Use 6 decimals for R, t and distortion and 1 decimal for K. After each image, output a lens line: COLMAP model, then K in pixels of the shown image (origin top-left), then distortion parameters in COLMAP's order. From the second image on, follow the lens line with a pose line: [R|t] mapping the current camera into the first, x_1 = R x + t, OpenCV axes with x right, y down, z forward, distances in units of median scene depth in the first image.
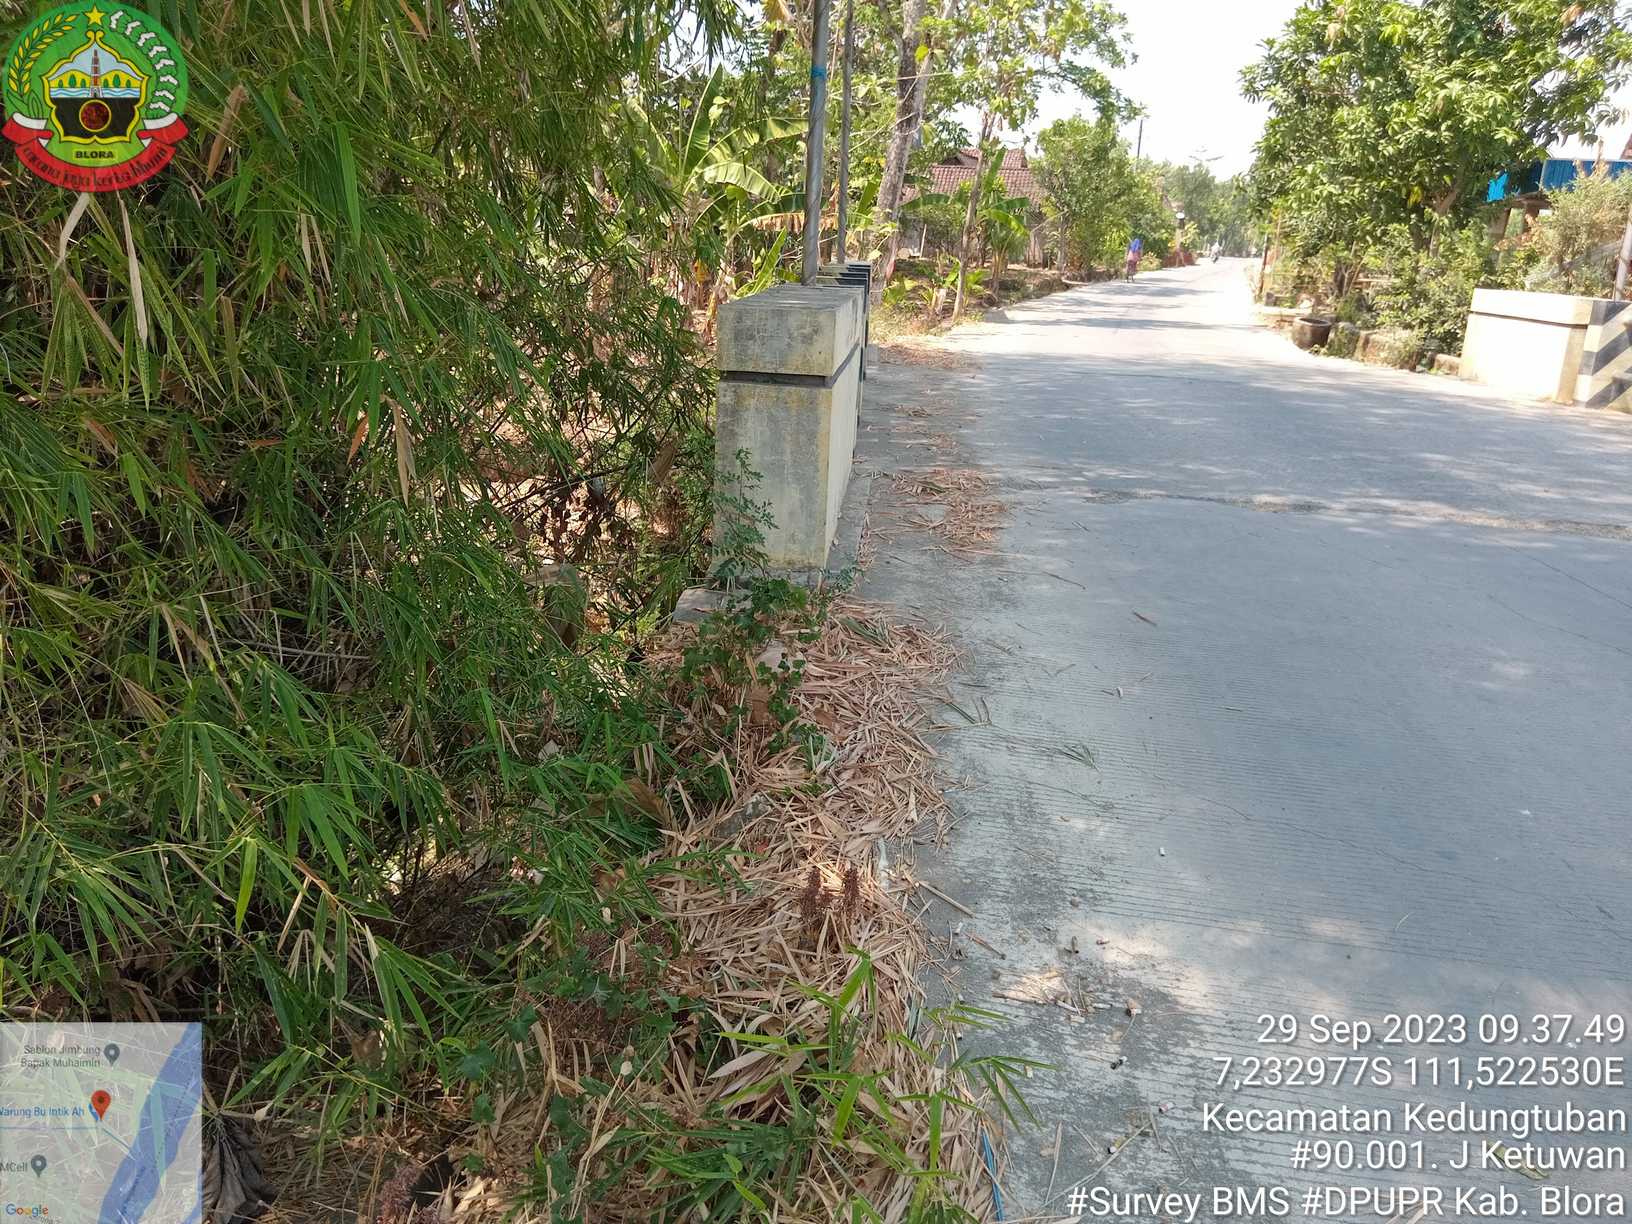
lens RADIAL K [[1225.4, 0, 818.7], [0, 1225.4, 625.7], [0, 0, 1]] dist [0.031016, -0.074617]
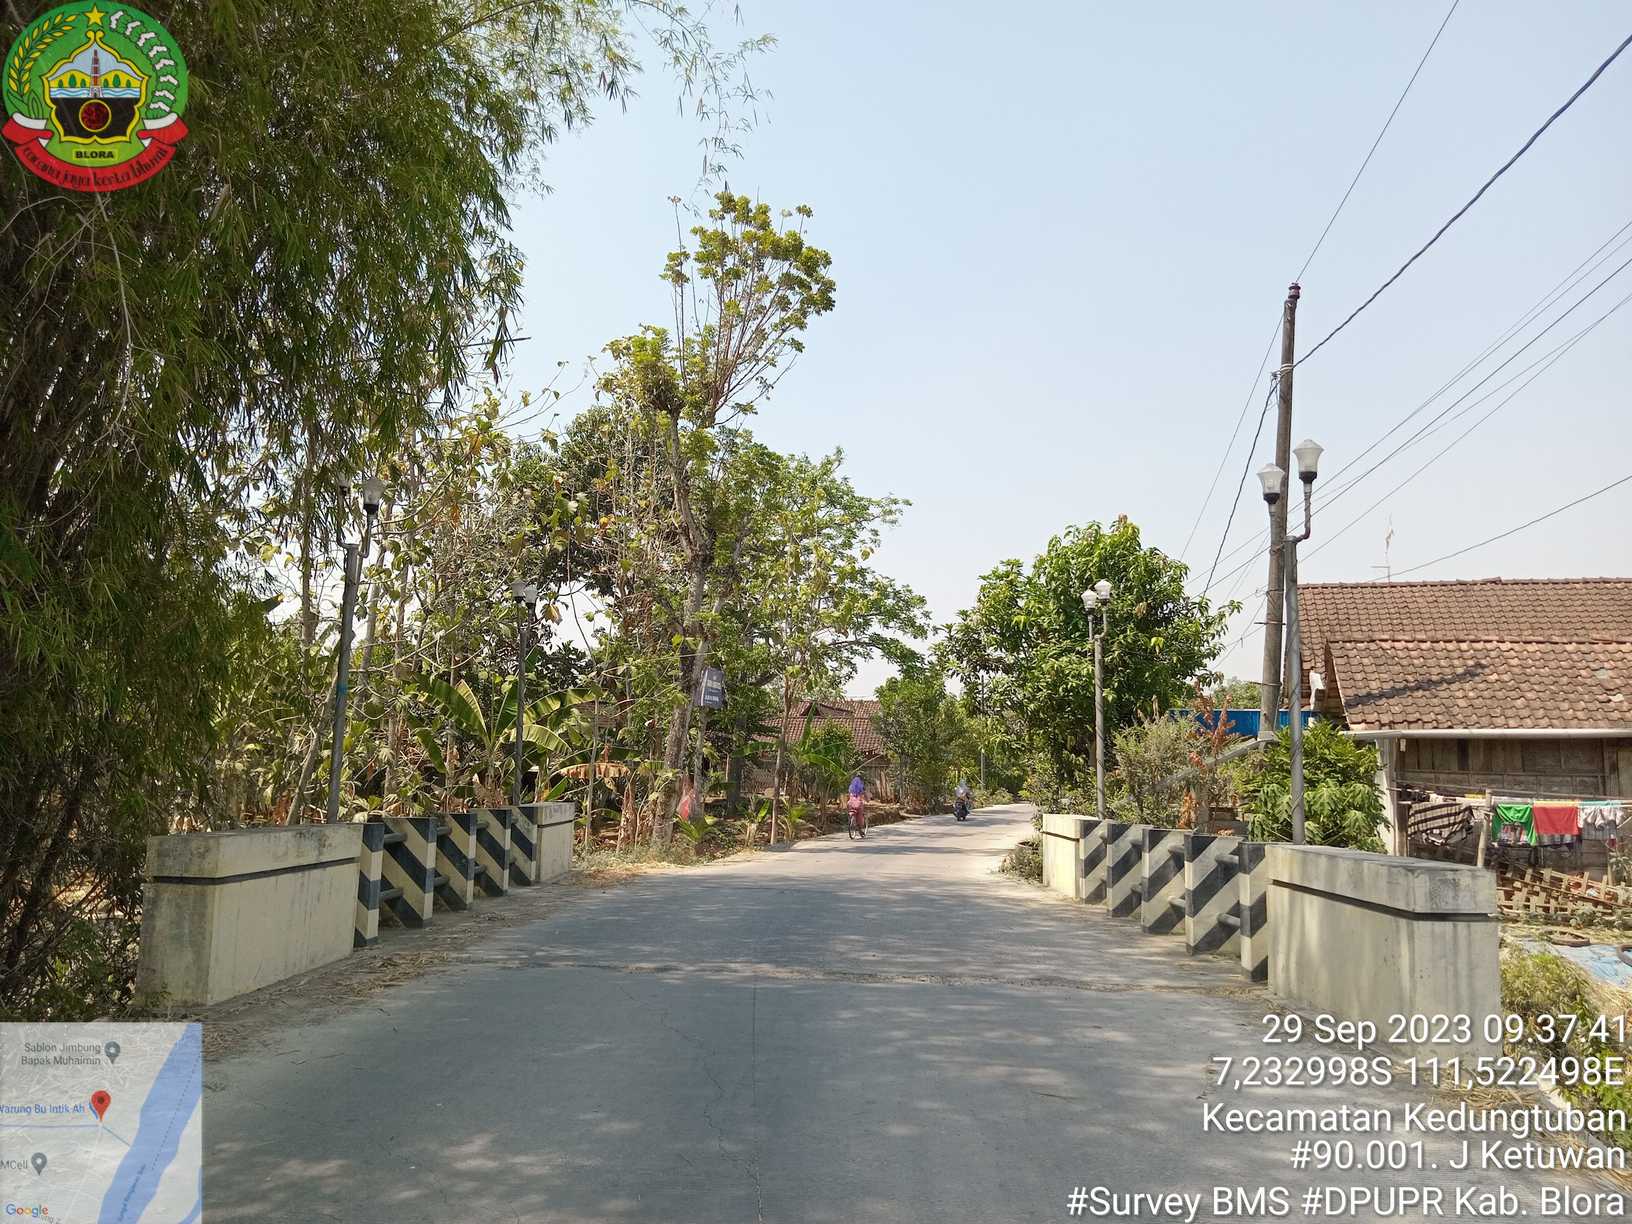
lens RADIAL K [[1225.4, 0, 818.7], [0, 1225.4, 625.7], [0, 0, 1]] dist [0.031016, -0.074617]
pose [[0.998401, -0.013835, 0.054809, 0.126135], [0.035409, 0.908859, -0.415598, 0.034183], [-0.044064, 0.416874, 0.907895, -0.112263]]
